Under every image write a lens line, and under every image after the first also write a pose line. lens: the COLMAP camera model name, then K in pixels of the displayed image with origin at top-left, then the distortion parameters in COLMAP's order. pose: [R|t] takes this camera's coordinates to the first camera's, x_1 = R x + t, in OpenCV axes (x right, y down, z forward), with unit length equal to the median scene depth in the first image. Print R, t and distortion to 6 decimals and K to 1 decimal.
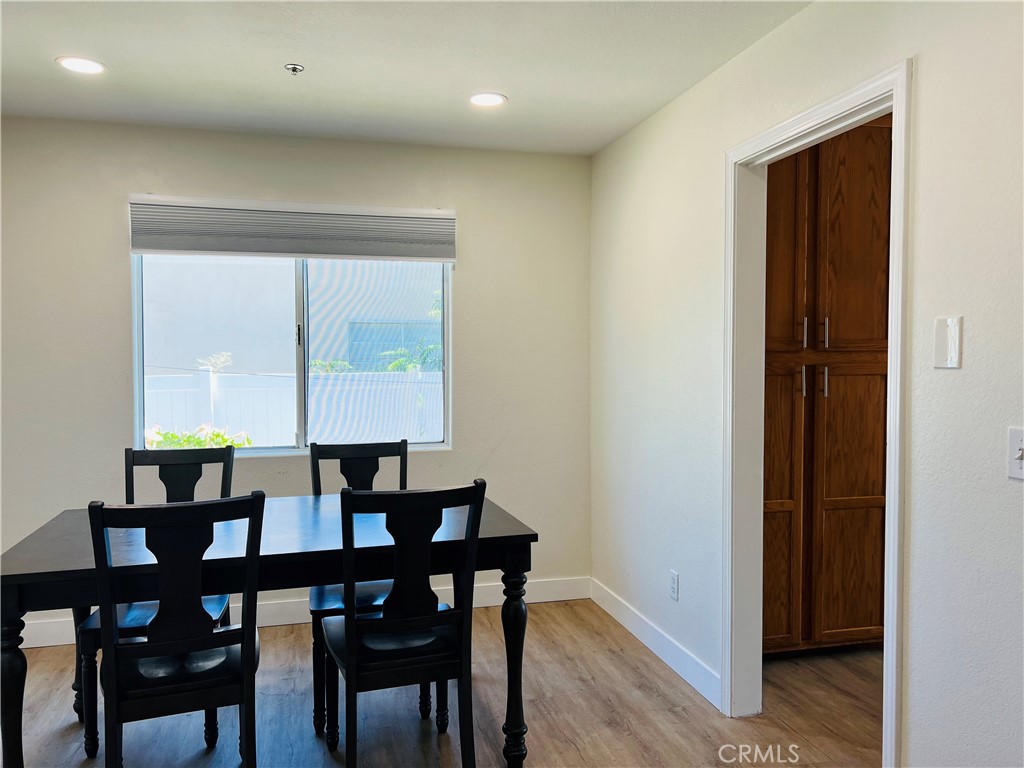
lens RADIAL K [[761.3, 0, 509.3], [0, 761.3, 382.1], [0, 0, 1]] dist [0.008574, 0.004848]
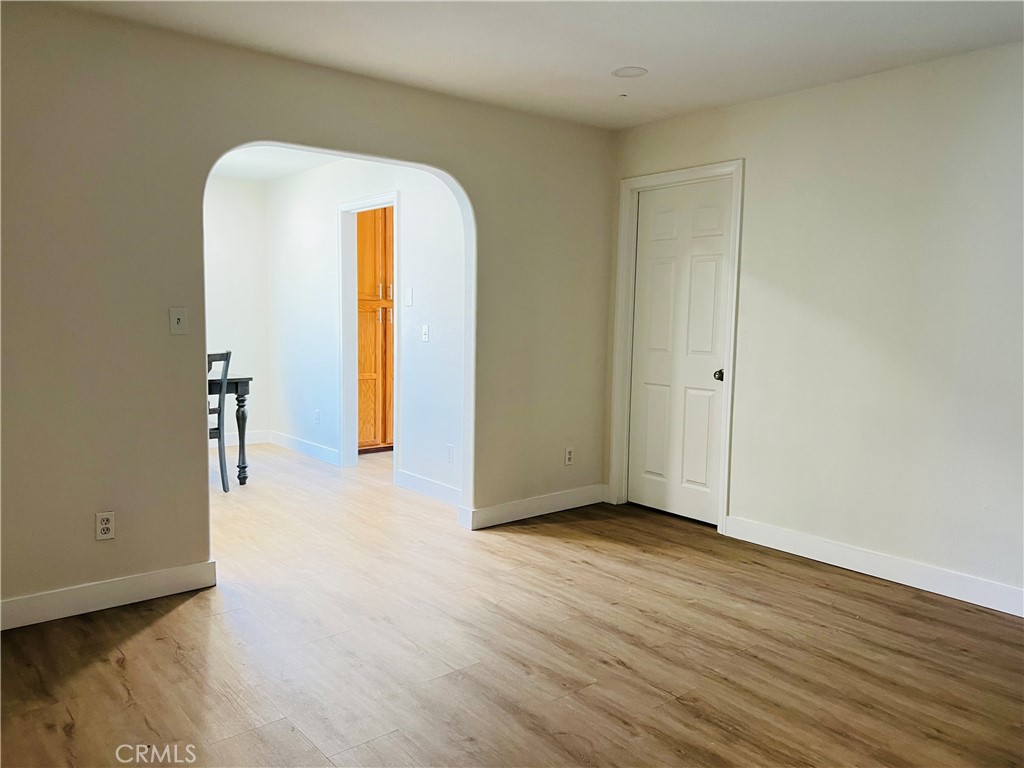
lens RADIAL K [[761.3, 0, 504.9], [0, 761.3, 381.7], [0, 0, 1]] dist [0.008574, 0.004848]
pose [[0.912605, -0.024926, 0.408083, -0.148625], [-0.003087, 0.997691, 0.067844, 0.037846], [-0.408831, -0.063174, 0.910421, -1.015419]]
